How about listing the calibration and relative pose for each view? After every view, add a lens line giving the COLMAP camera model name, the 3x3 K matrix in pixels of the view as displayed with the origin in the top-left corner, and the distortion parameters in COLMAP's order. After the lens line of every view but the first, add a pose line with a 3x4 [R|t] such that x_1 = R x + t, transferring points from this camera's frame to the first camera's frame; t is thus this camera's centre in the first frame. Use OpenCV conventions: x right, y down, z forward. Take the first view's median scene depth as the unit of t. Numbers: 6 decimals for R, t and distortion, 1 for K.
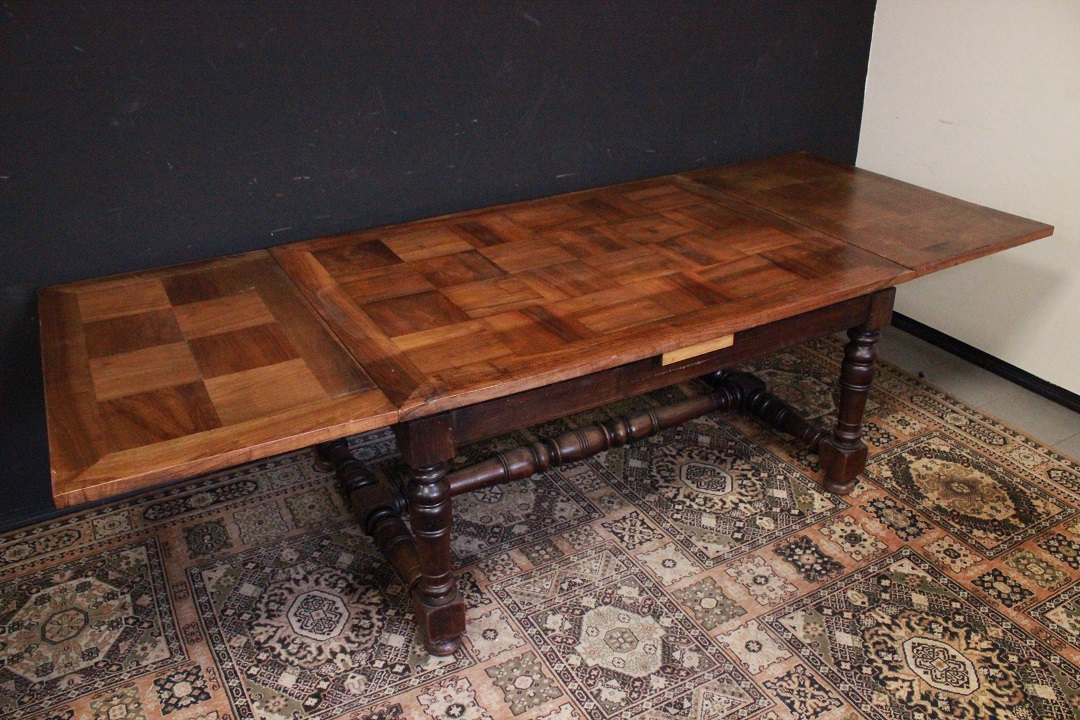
lens RADIAL K [[925.0, 0, 548.8], [0, 925.0, 368.6], [0, 0, 1]] dist [-0.140508, 0.093796]
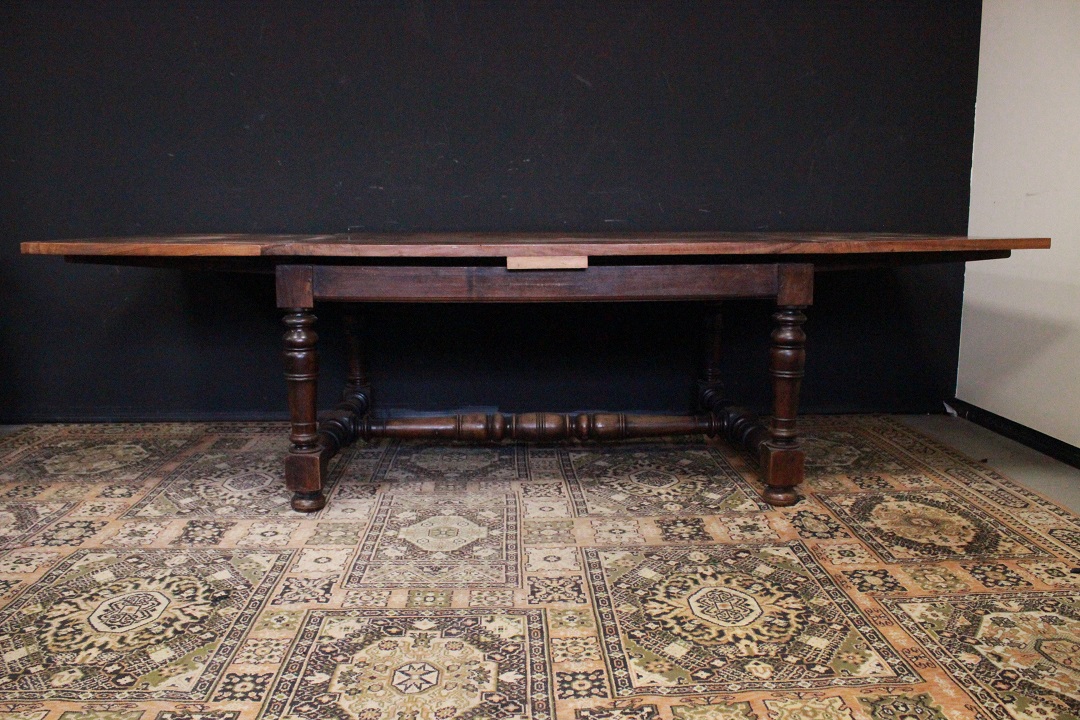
lens RADIAL K [[925.0, 0, 516.9], [0, 925.0, 365.0], [0, 0, 1]] dist [-0.140508, 0.093796]
pose [[0.881954, 0.089035, -0.462850, 0.593998], [-0.224326, 0.942937, -0.246064, 0.342001], [0.414530, 0.320846, 0.851600, 0.082499]]
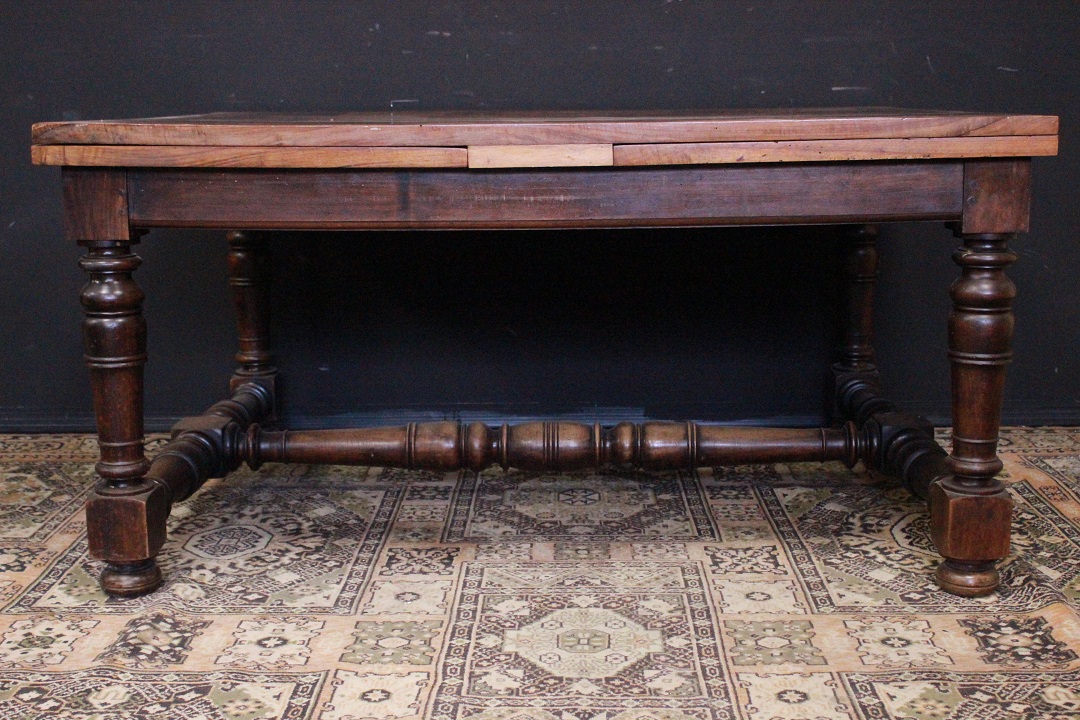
lens RADIAL K [[1418.1, 0, 534.8], [0, 1418.1, 365.2], [0, 0, 1]] dist [-0.043656, 0.000000]
pose [[0.859174, 0.103291, -0.501150, 0.465694], [-0.236495, 0.948686, -0.209916, 0.314133], [0.453752, 0.298874, 0.839514, 0.171646]]
